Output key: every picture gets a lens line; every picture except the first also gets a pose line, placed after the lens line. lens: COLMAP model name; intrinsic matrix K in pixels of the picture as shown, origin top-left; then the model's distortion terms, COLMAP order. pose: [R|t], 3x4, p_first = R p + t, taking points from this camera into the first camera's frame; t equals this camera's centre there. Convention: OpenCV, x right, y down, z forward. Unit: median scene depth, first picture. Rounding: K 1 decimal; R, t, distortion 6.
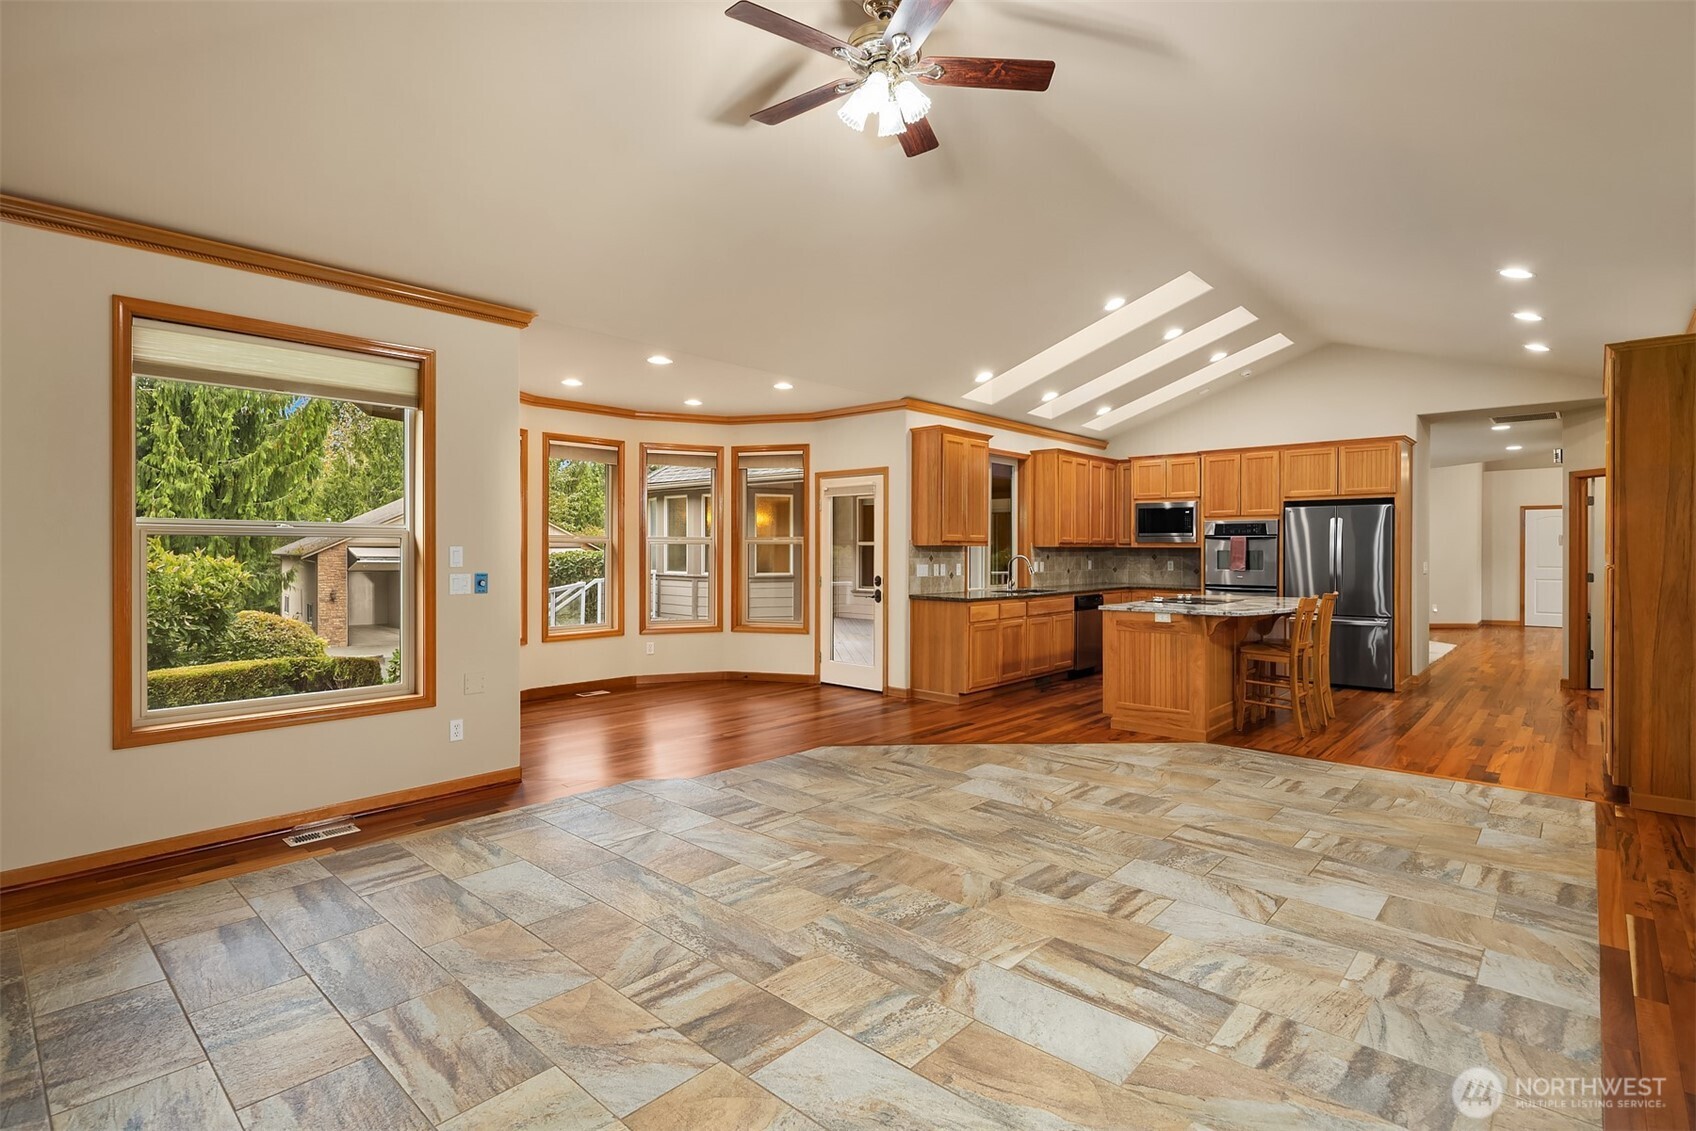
lens RADIAL K [[818.9, 0, 845.9], [0, 818.9, 552.5], [0, 0, 1]] dist [0.005227, -0.002545]
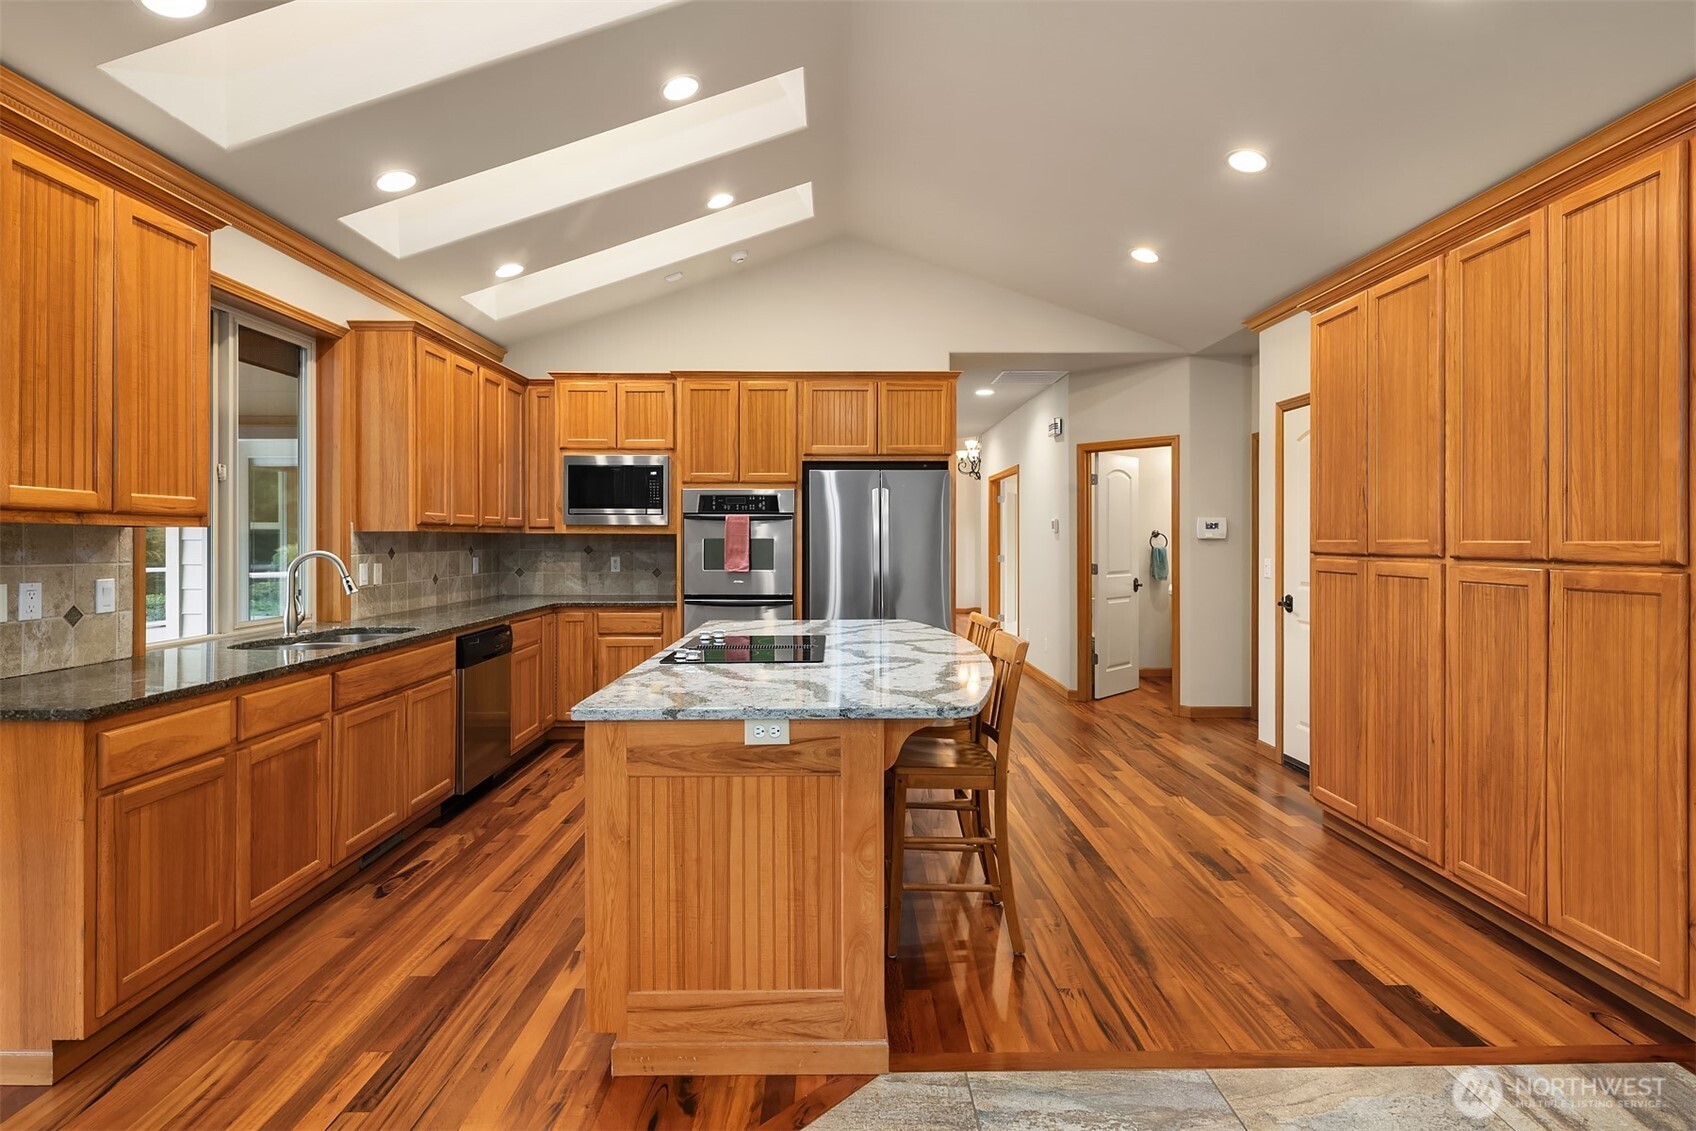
lens RADIAL K [[831.0, 0, 847.5], [0, 831.0, 541.9], [0, 0, 1]] dist [0.006592, -0.004974]
pose [[0.732511, -0.004516, 0.680740, 0.228076], [0.004409, 0.999988, 0.001889, -0.001545], [-0.680741, 0.001617, 0.732523, 0.951296]]
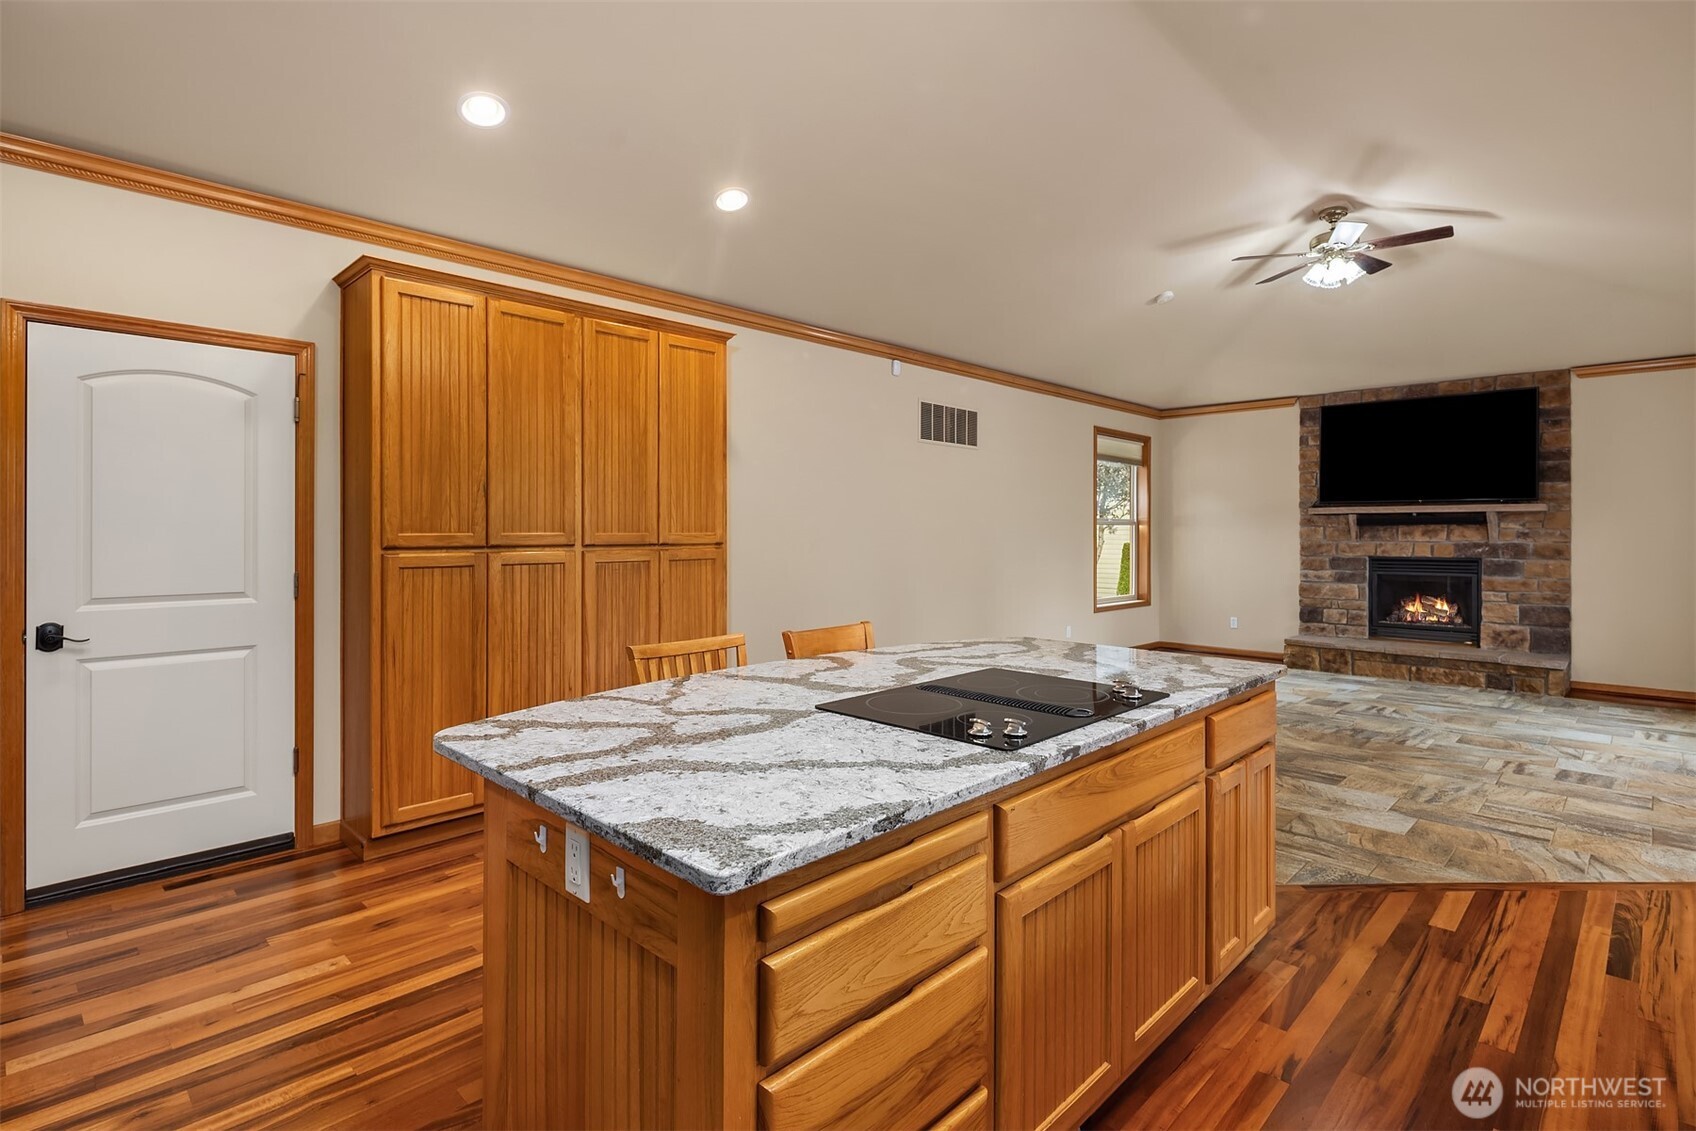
lens RADIAL K [[831.0, 0, 856.7], [0, 831.0, 529.1], [0, 0, 1]] dist [0.006592, -0.004974]
pose [[-0.999660, -0.001957, 0.025998, 0.720044], [-0.001879, 0.999994, 0.003018, -0.006801], [-0.026004, 0.002968, -0.999657, 1.993356]]
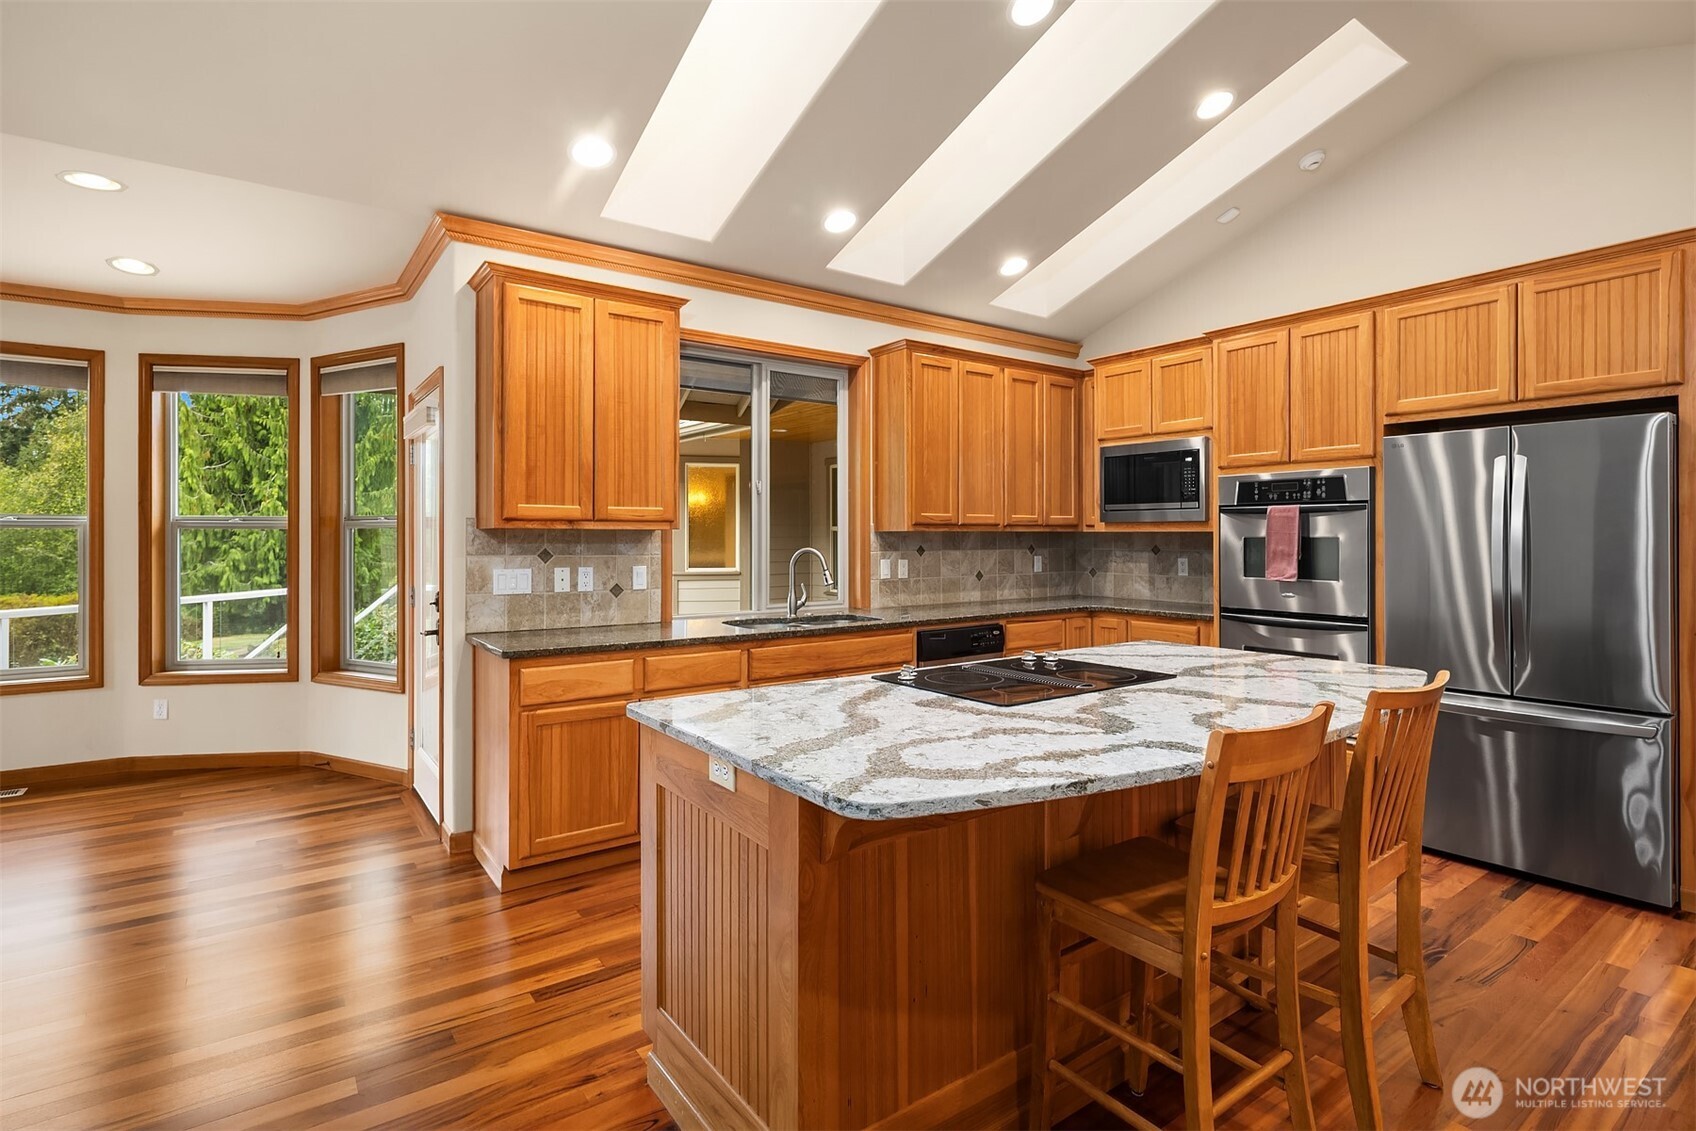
lens RADIAL K [[831.0, 0, 850.0], [0, 831.0, 536.5], [0, 0, 1]] dist [0.006592, -0.004974]
pose [[0.978177, -0.002915, -0.207755, 0.654492], [0.001973, 0.999987, -0.004741, -0.002192], [0.207766, 0.004228, 0.978169, 0.955060]]
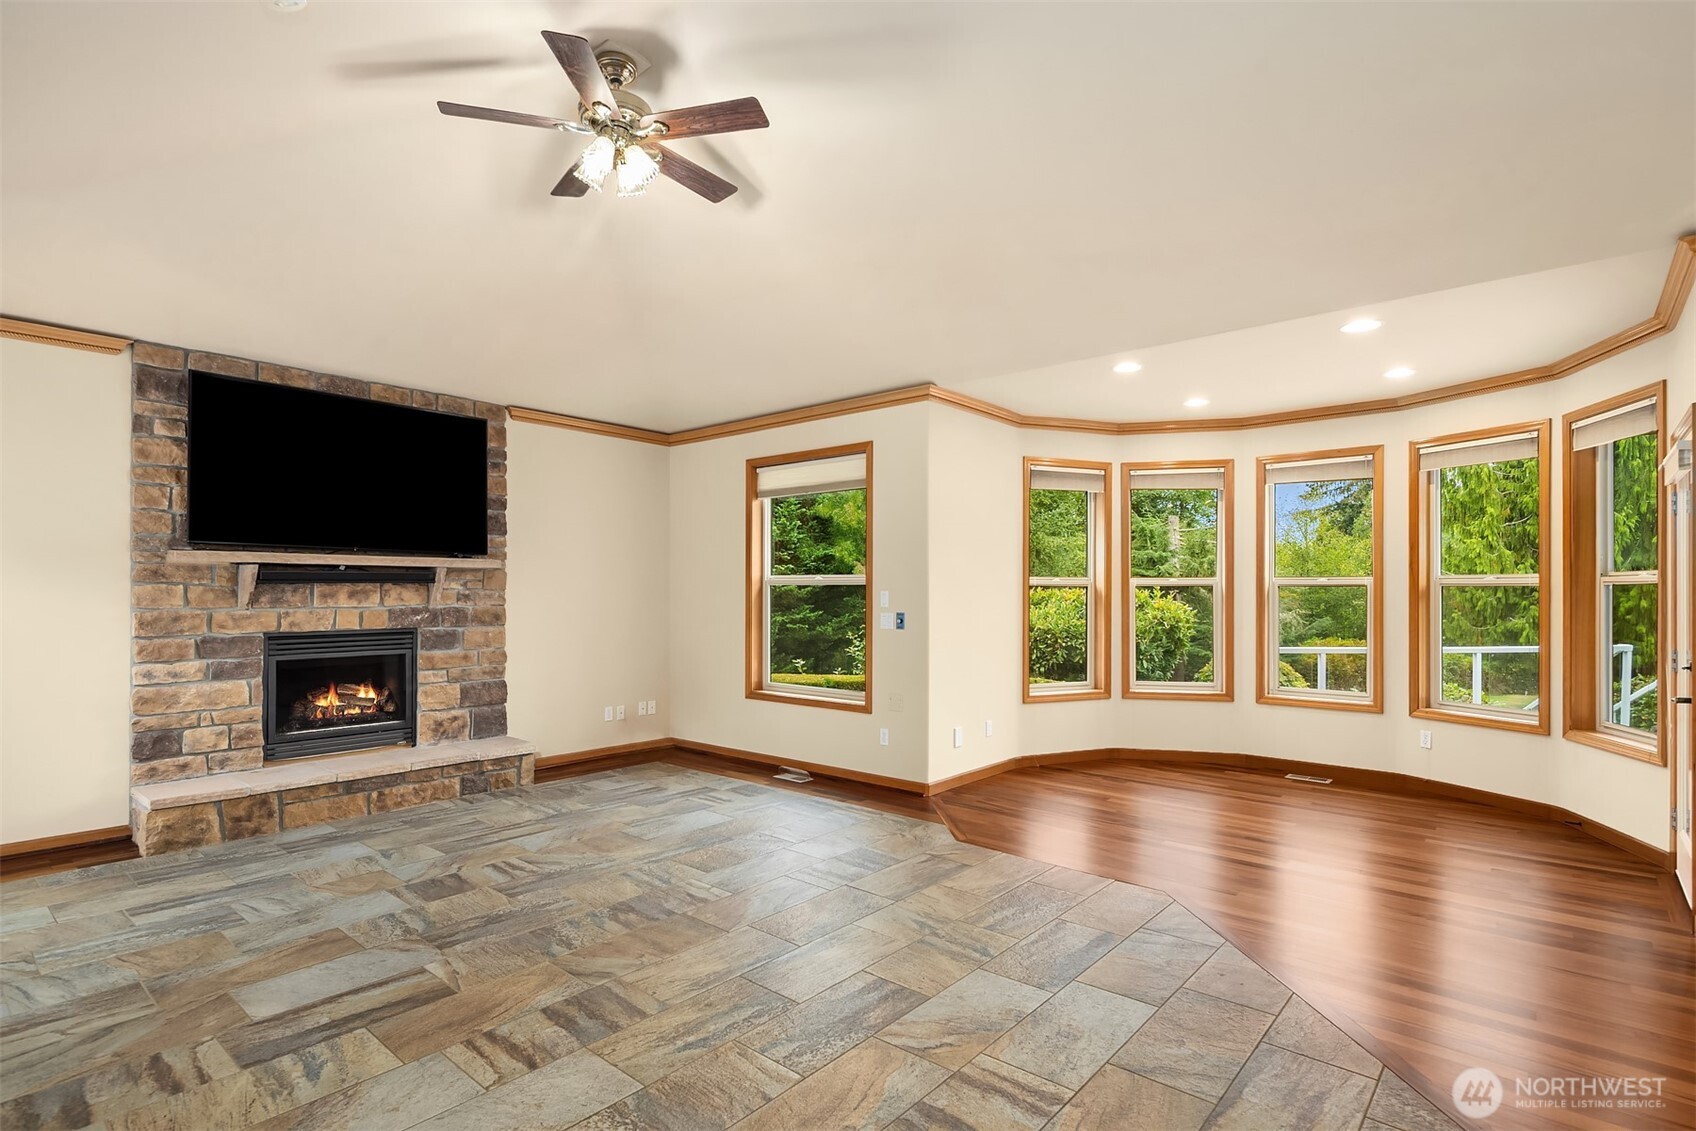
lens RADIAL K [[831.0, 0, 851.1], [0, 831.0, 587.3], [0, 0, 1]] dist [0.006592, -0.004974]
pose [[0.029529, -0.007650, -0.999535, 0.797748], [-0.006342, 0.999949, -0.007841, -0.001717], [0.999544, 0.006570, 0.029479, 0.911746]]
